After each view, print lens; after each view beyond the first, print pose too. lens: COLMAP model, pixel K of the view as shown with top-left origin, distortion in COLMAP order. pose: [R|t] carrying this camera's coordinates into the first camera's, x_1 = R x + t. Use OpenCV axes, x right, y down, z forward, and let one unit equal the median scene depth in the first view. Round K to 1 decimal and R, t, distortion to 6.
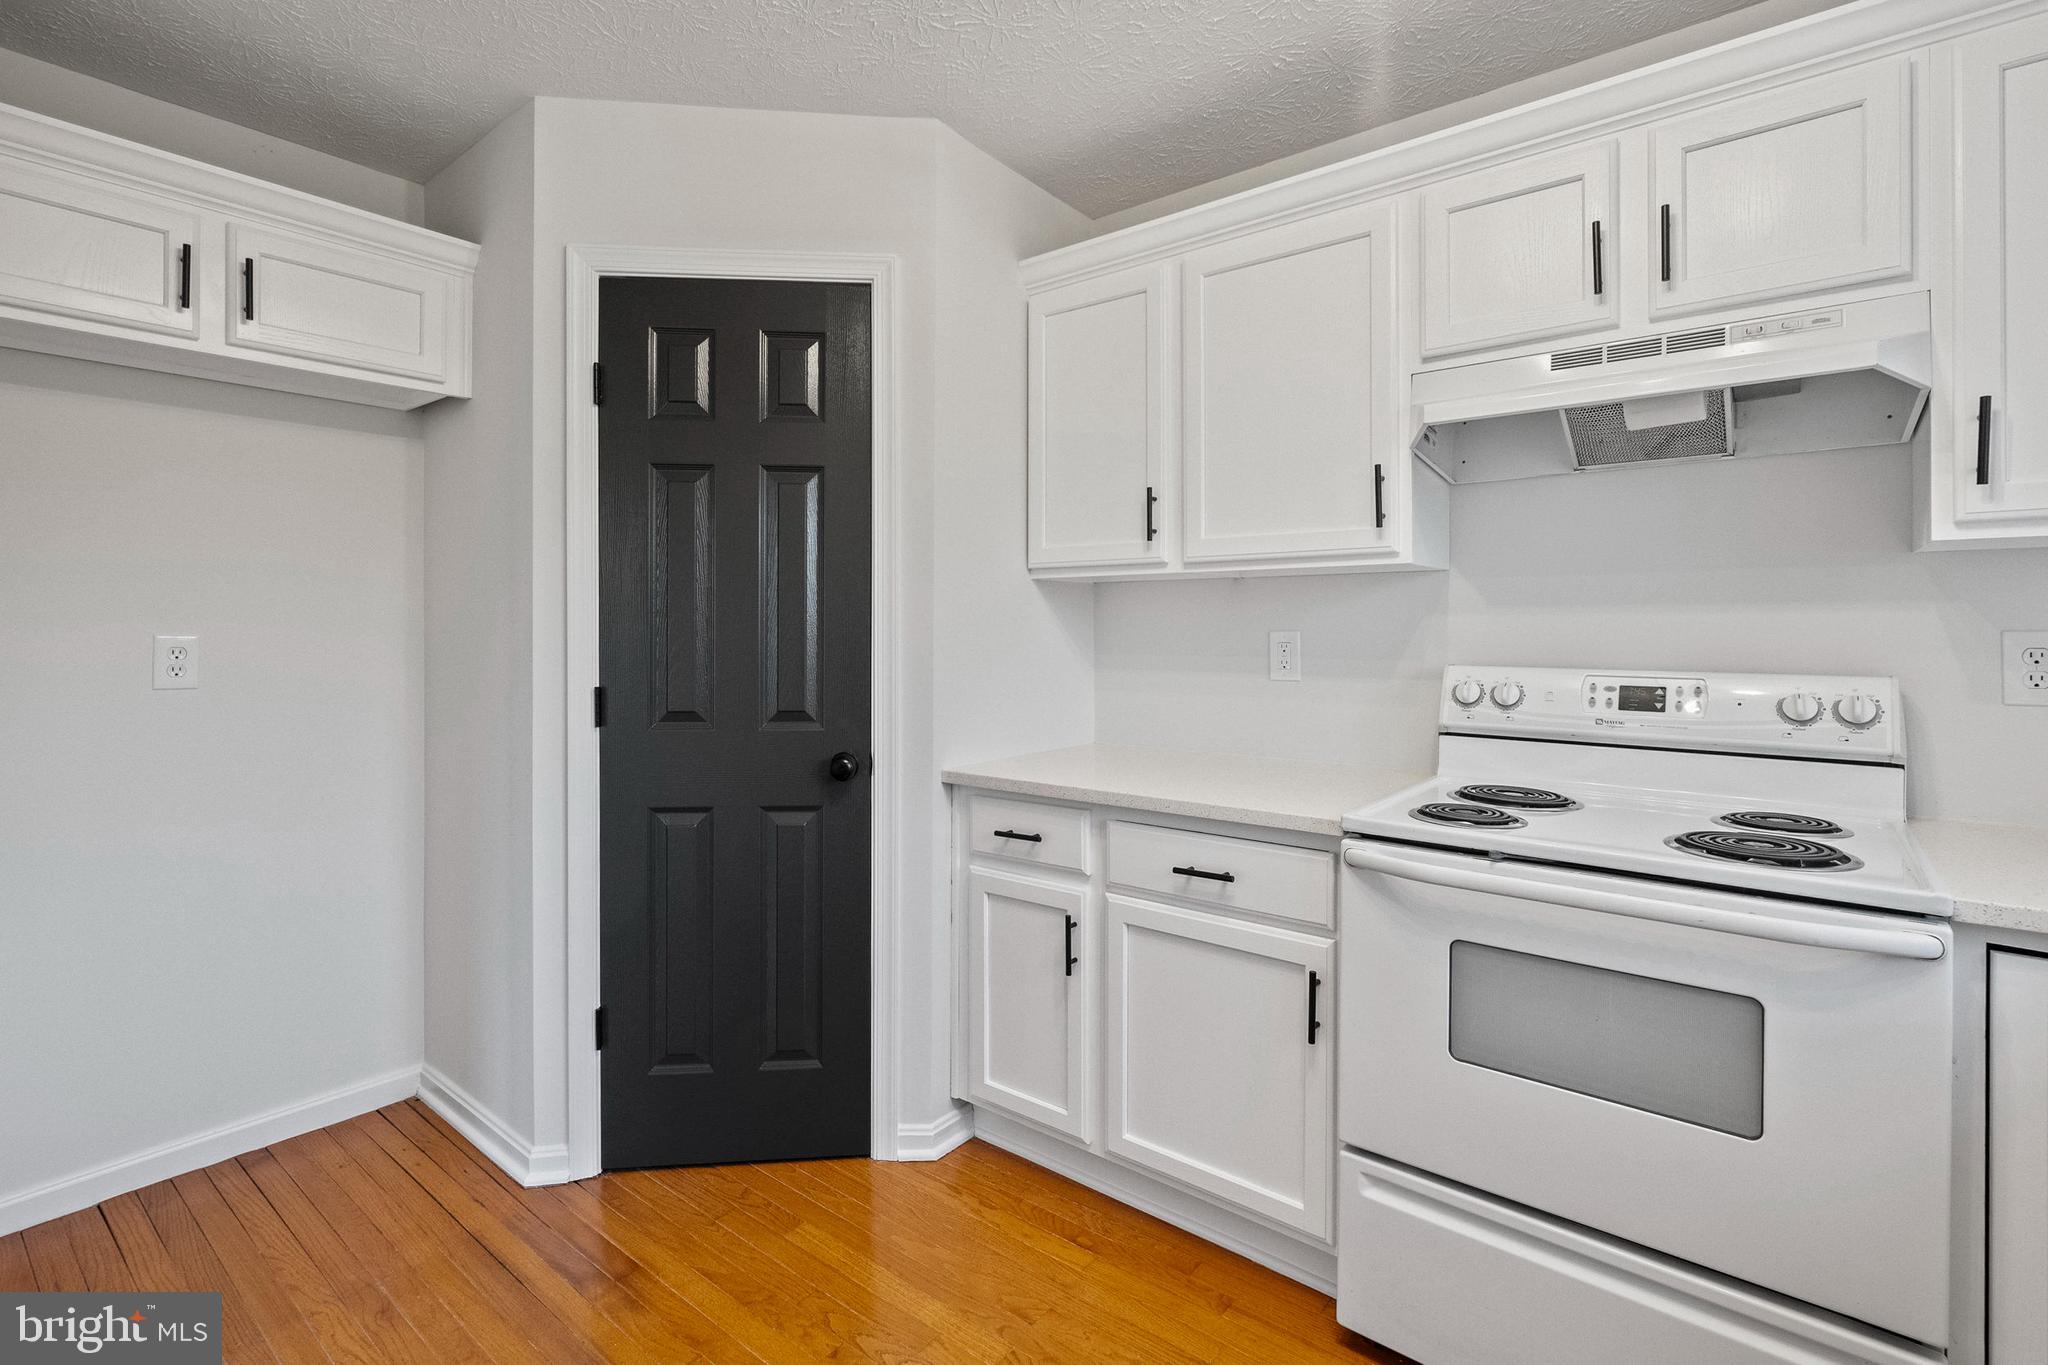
lens RADIAL K [[946.2, 0, 1015.8], [0, 946.2, 631.7], [0, 0, 1]] dist [-0.000571, 0.000089]
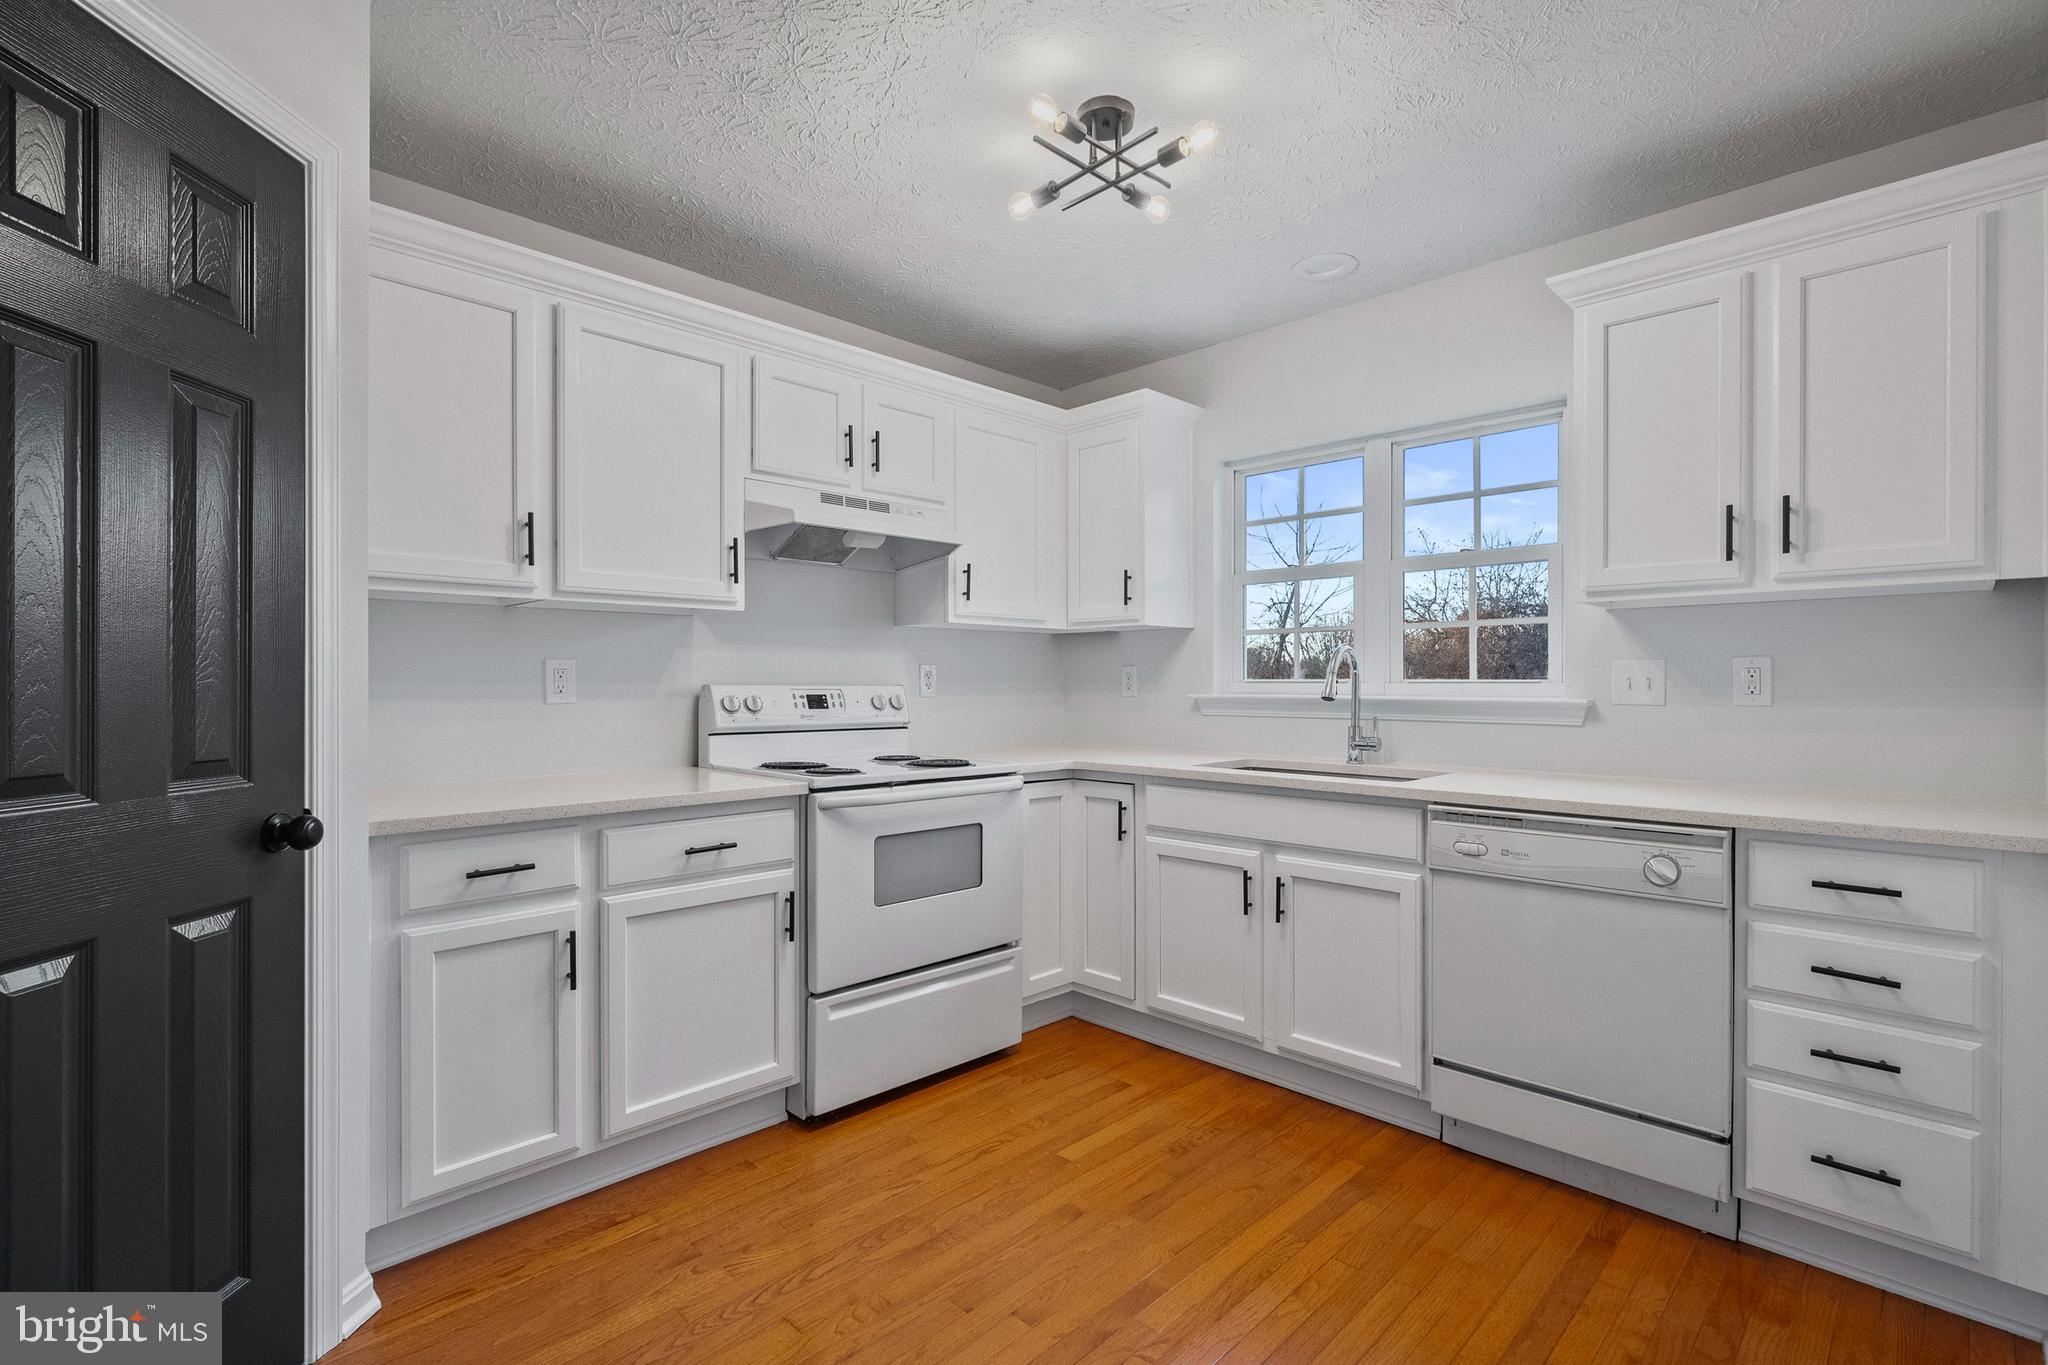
lens RADIAL K [[949.9, 0, 1017.9], [0, 949.9, 688.4], [0, 0, 1]] dist [-0.002052, 0.000701]
pose [[0.112040, -0.005219, 0.993690, -0.968703], [0.004440, 0.999979, 0.004751, 0.039609], [-0.993694, 0.003880, 0.112061, 0.440611]]
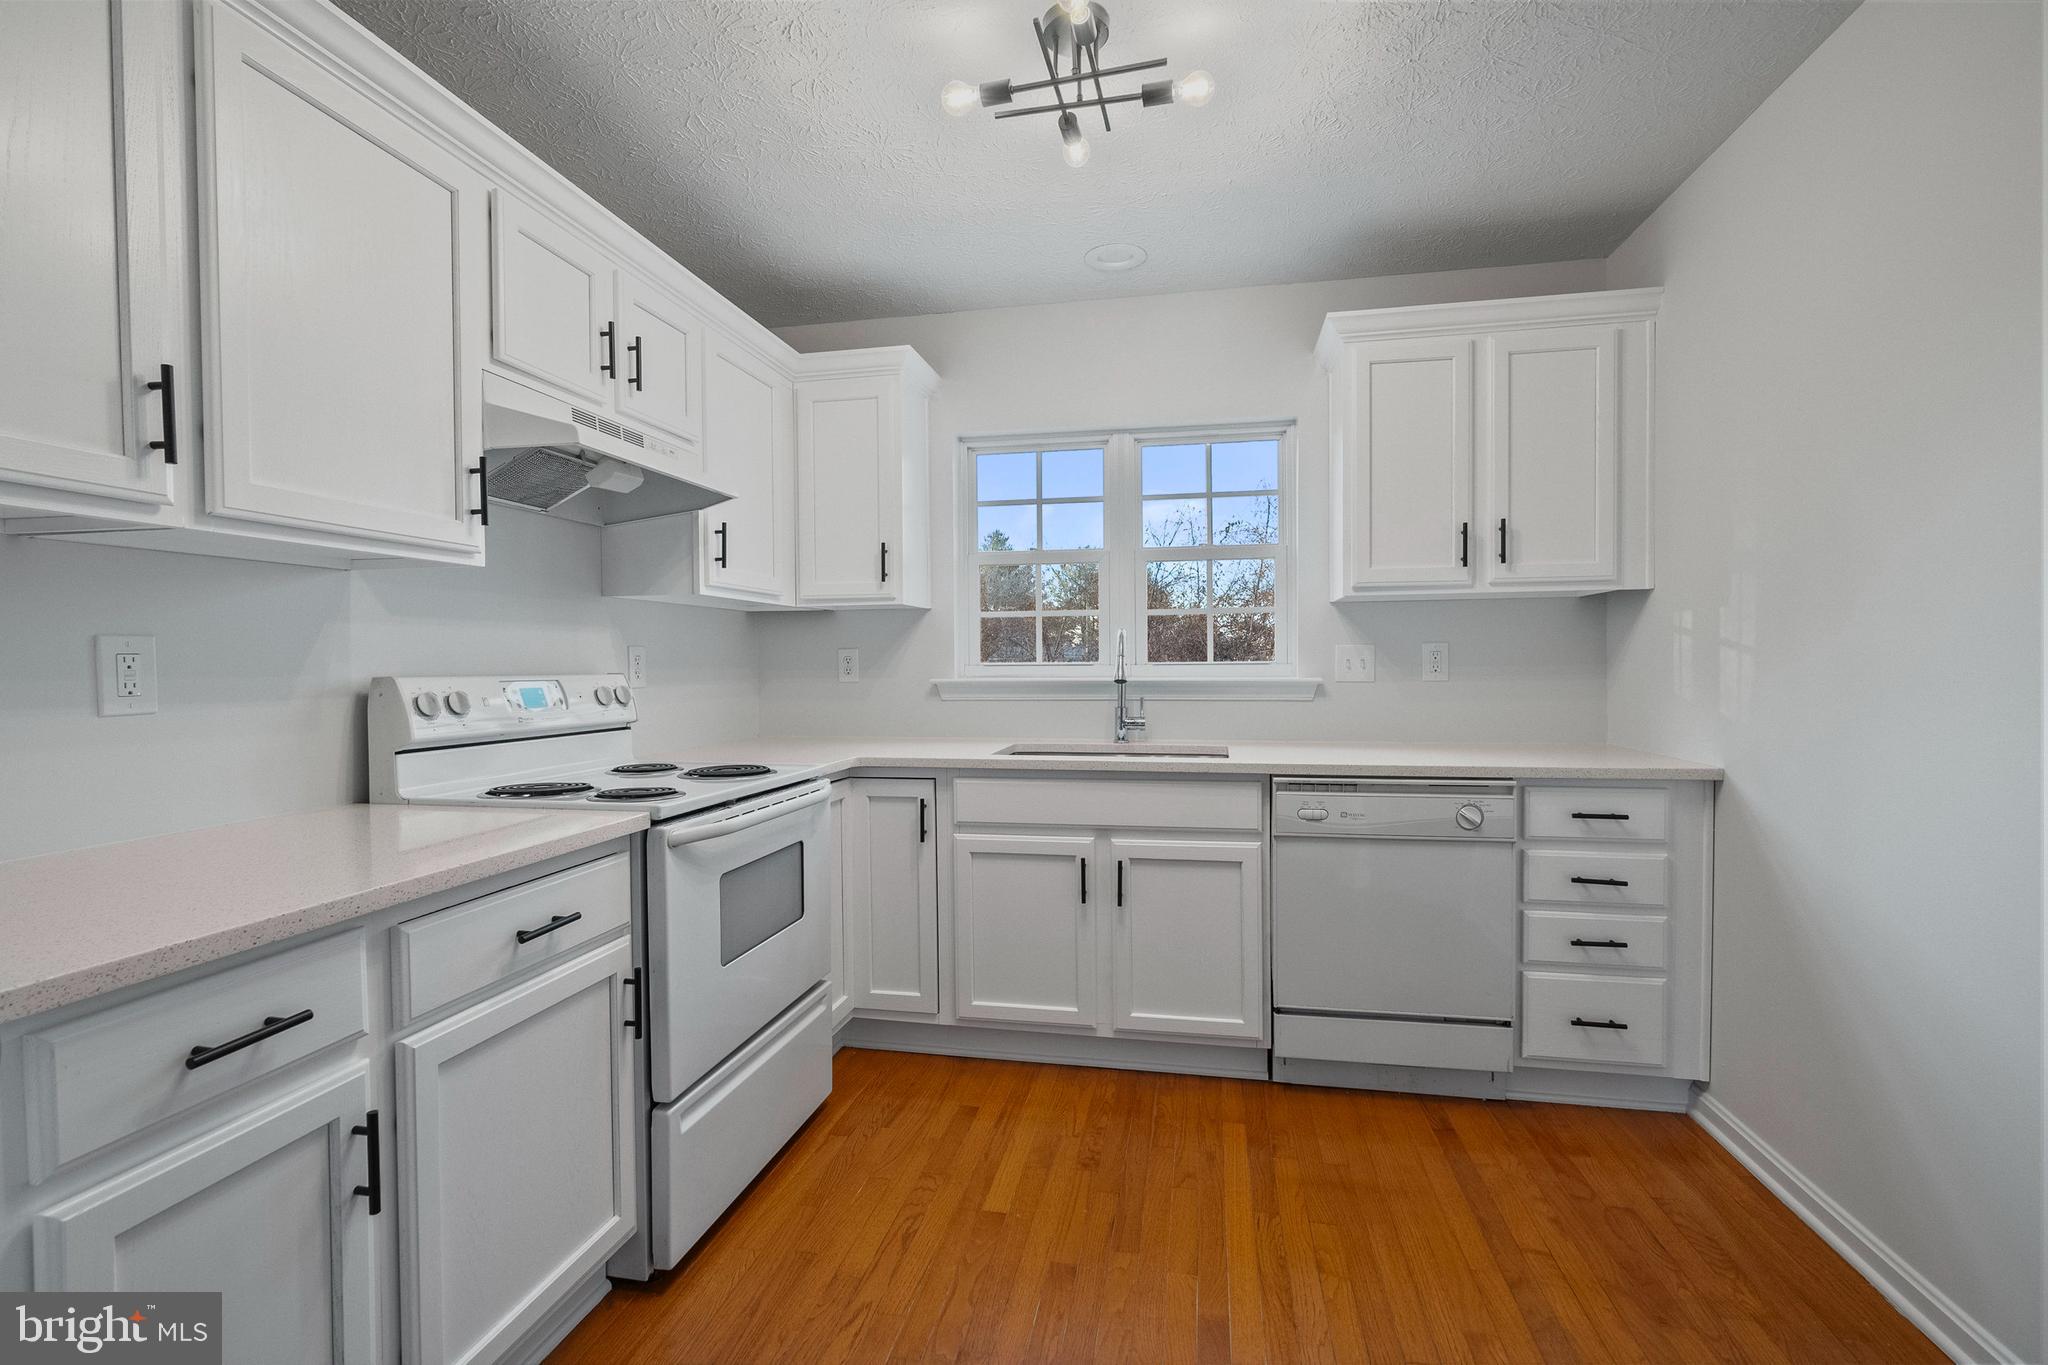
lens RADIAL K [[928.2, 0, 1021.5], [0, 928.2, 680.3], [0, 0, 1]] dist [-0.003813, 0.000848]
pose [[-0.462251, -0.013014, 0.886653, -0.678337], [0.012267, 0.999703, 0.021068, 0.029850], [-0.886664, 0.020615, -0.461954, 0.970217]]
